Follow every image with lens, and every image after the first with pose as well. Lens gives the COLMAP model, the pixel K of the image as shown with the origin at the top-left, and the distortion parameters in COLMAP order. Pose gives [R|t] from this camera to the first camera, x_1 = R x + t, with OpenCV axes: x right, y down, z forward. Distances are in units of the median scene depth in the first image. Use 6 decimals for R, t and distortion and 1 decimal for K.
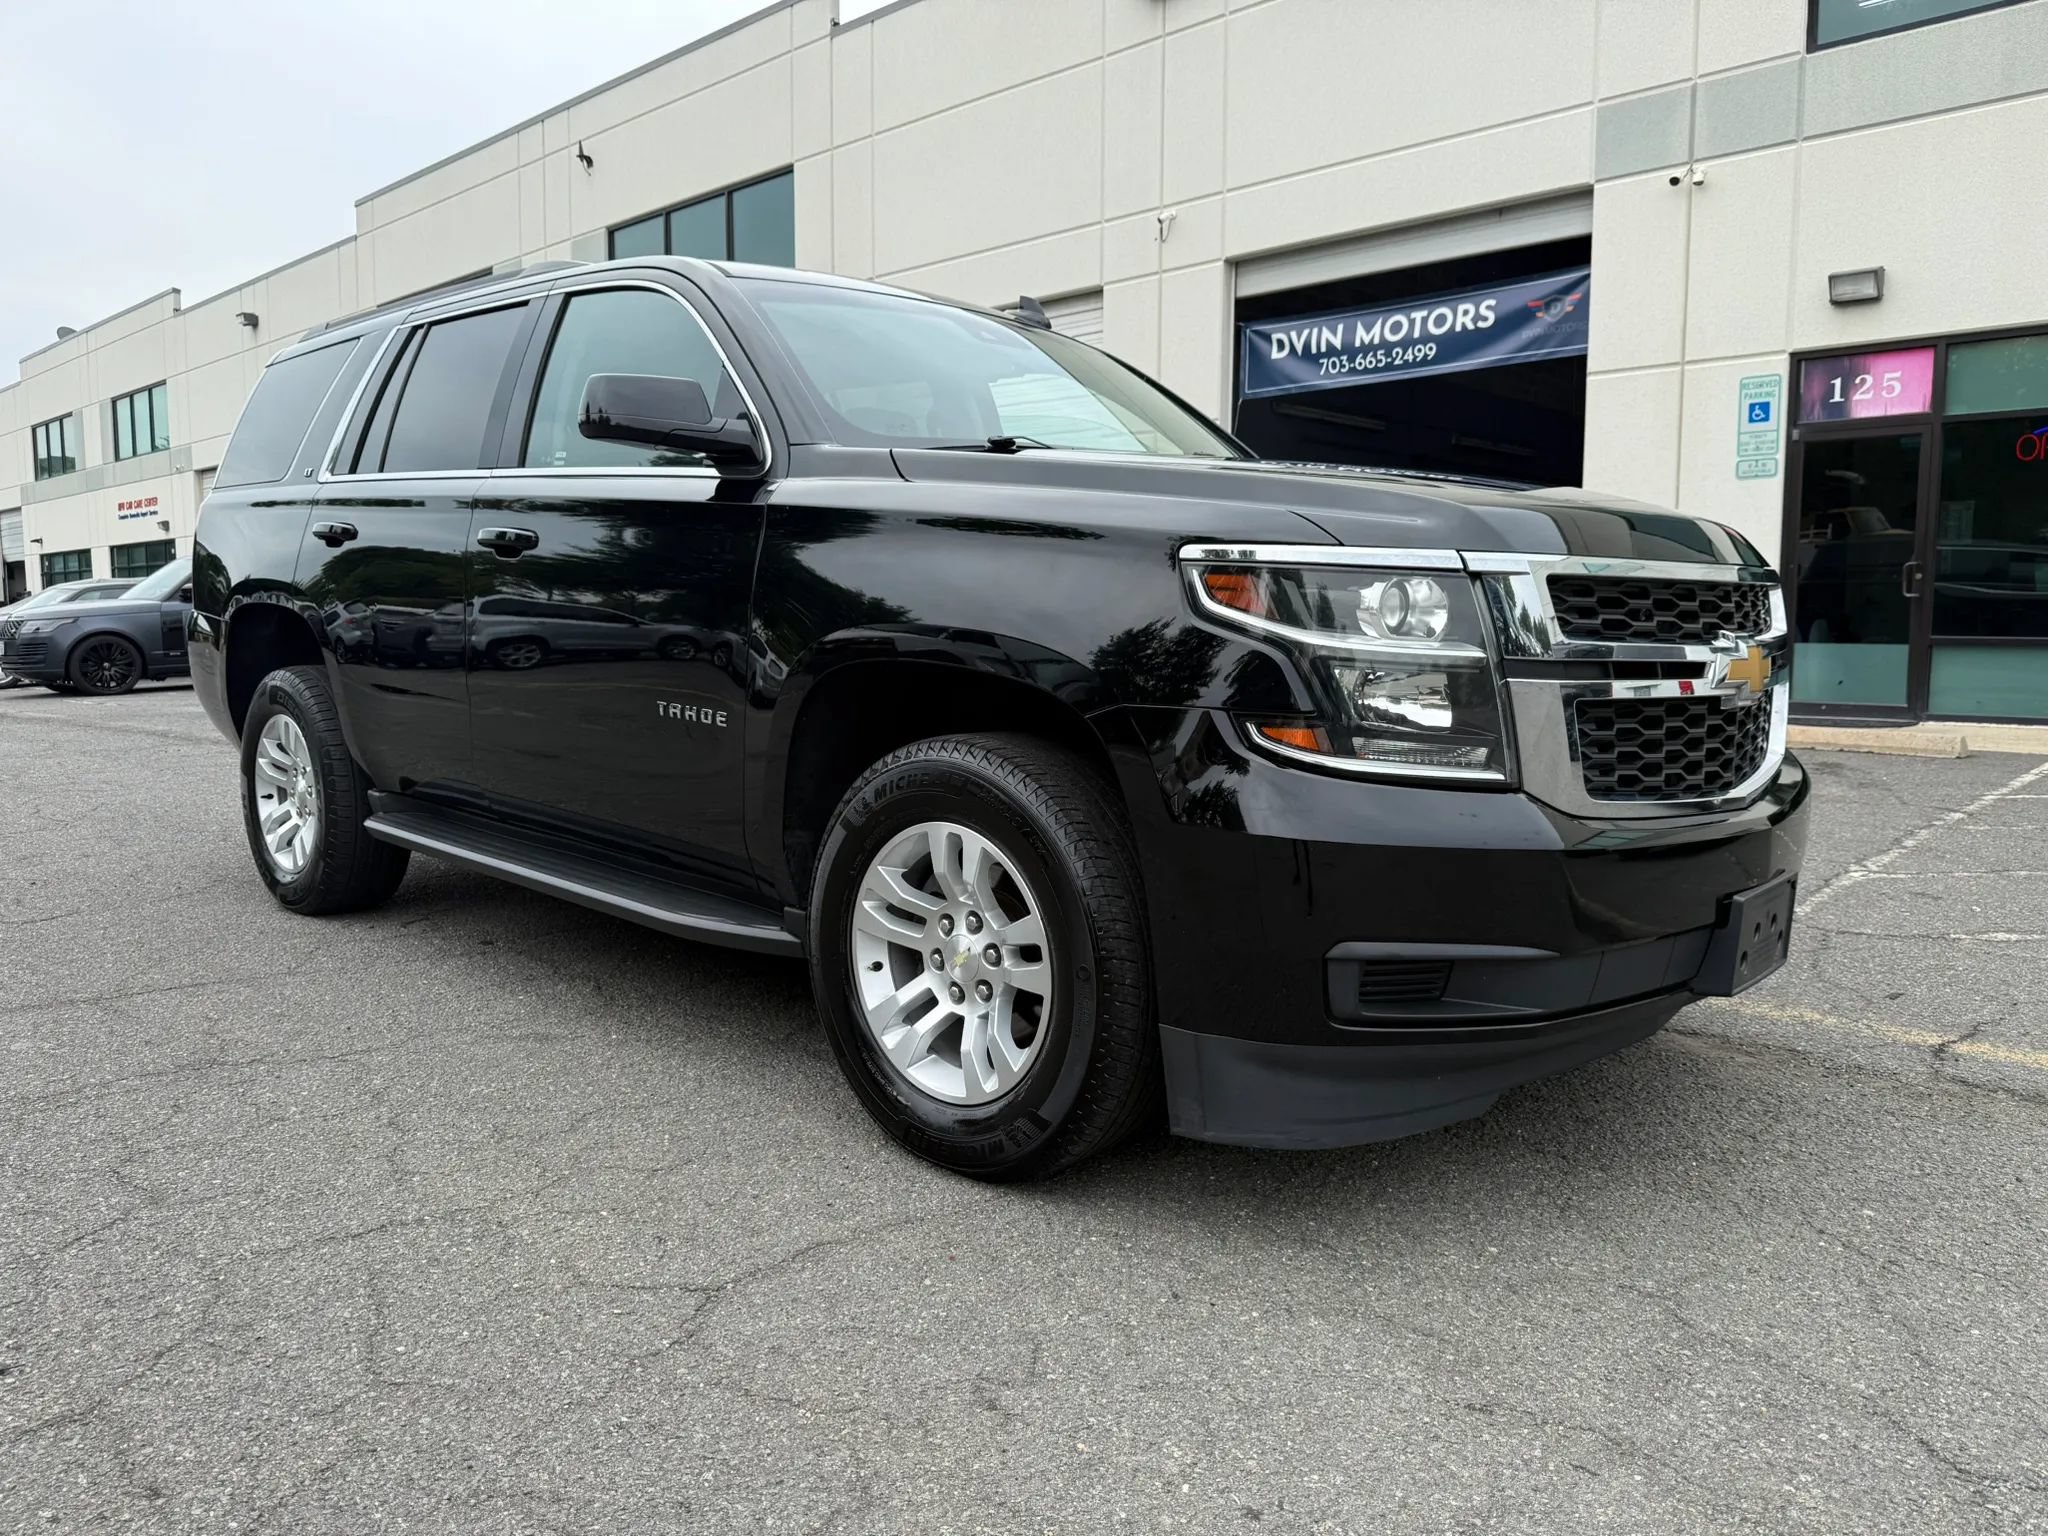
lens RADIAL K [[1457.5, 0, 1026.0], [0, 1457.5, 776.7], [0, 0, 1]] dist [0.004365, -0.011905]
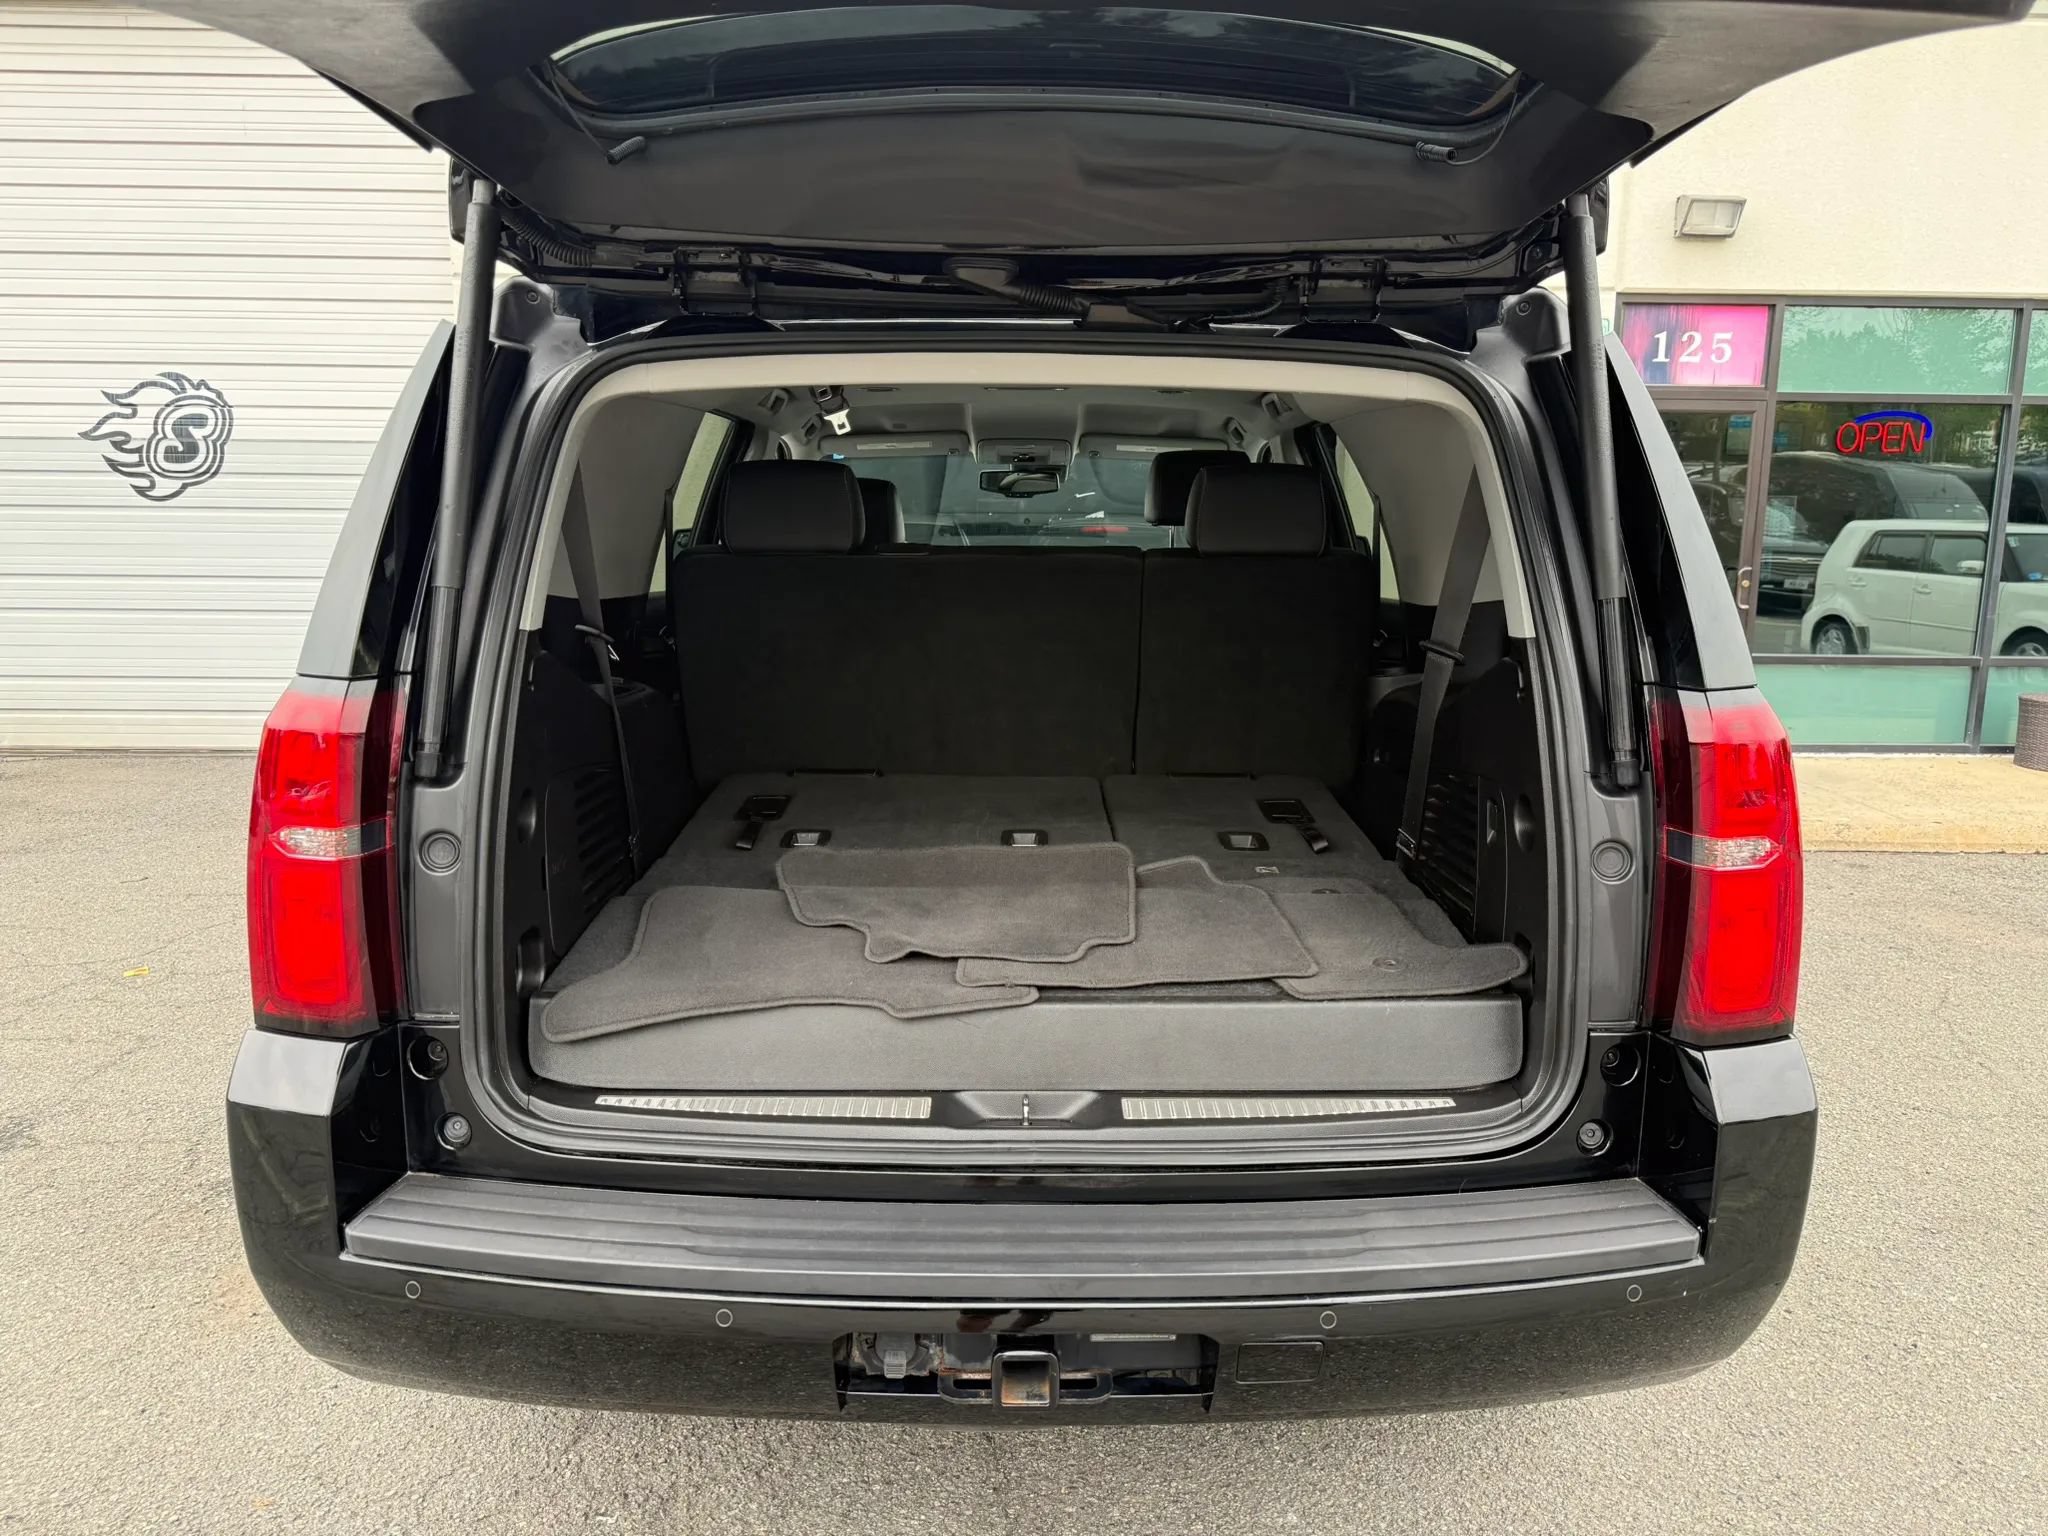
lens RADIAL K [[1457.5, 0, 945.6], [0, 1457.5, 747.7], [0, 0, 1]] dist [0.004365, -0.011905]
pose [[0.715758, -0.105813, 0.690285, -0.289283], [0.063596, 0.994223, 0.086461, -0.140459], [-0.695446, -0.017986, 0.718353, 0.690042]]
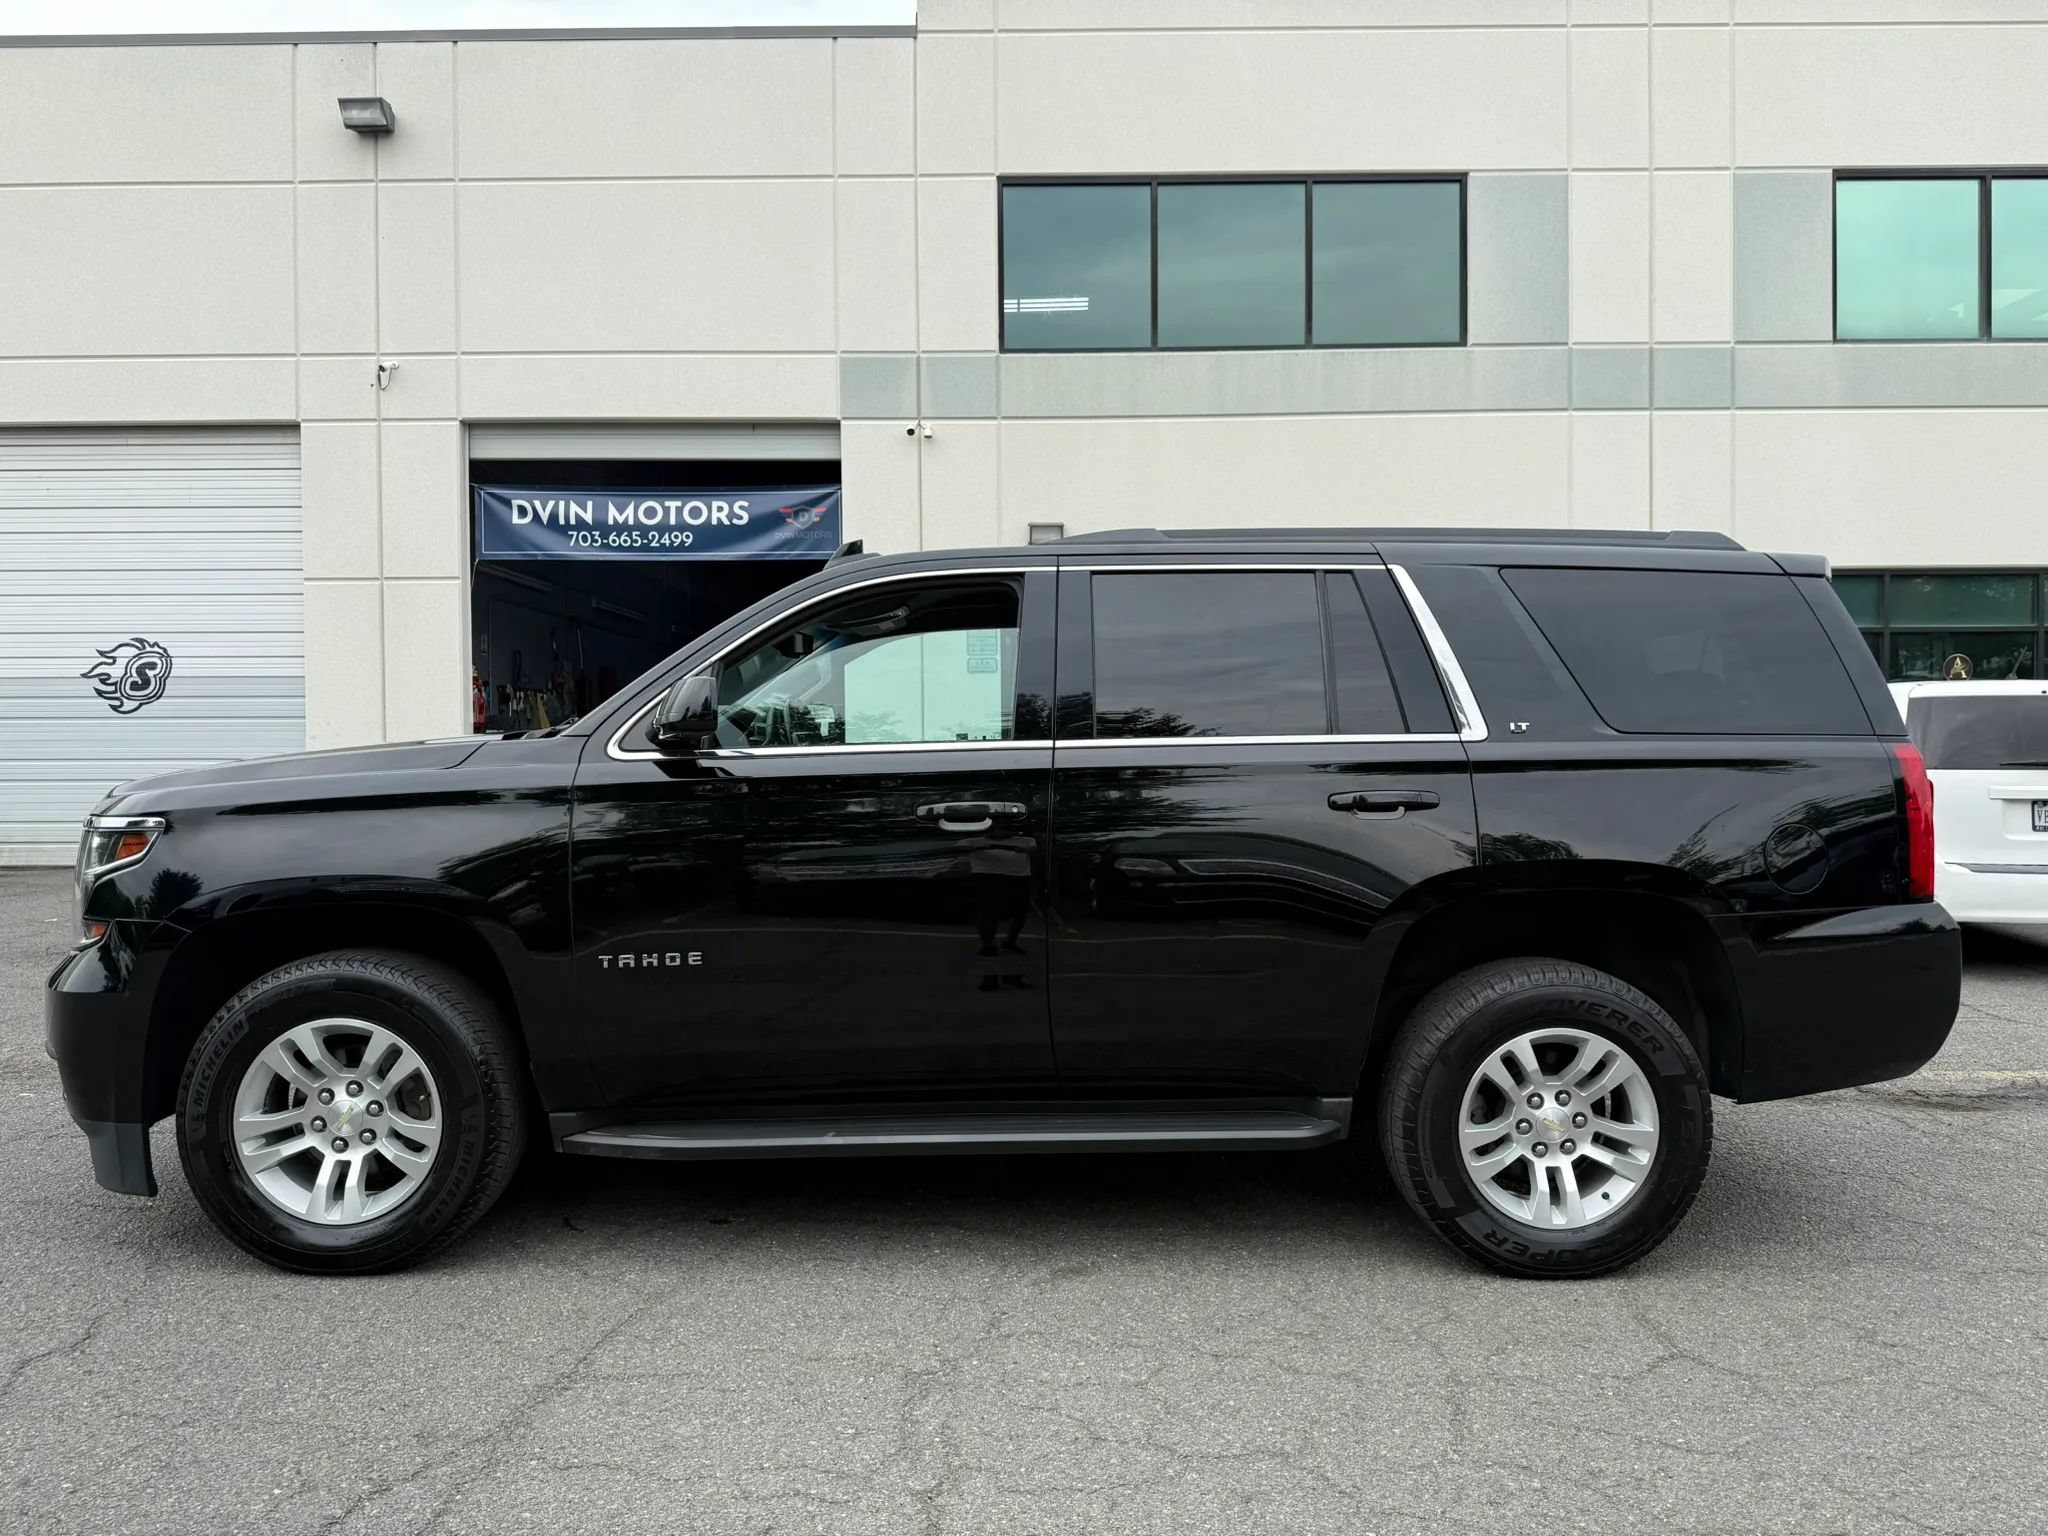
lens RADIAL K [[1457.5, 0, 1035.8], [0, 1457.5, 778.3], [0, 0, 1]] dist [0.004365, -0.011905]
pose [[0.726085, -0.016223, 0.687413, -0.341376], [0.076017, 0.995487, -0.056800, -0.039428], [-0.683390, 0.093497, 0.724042, 0.064492]]
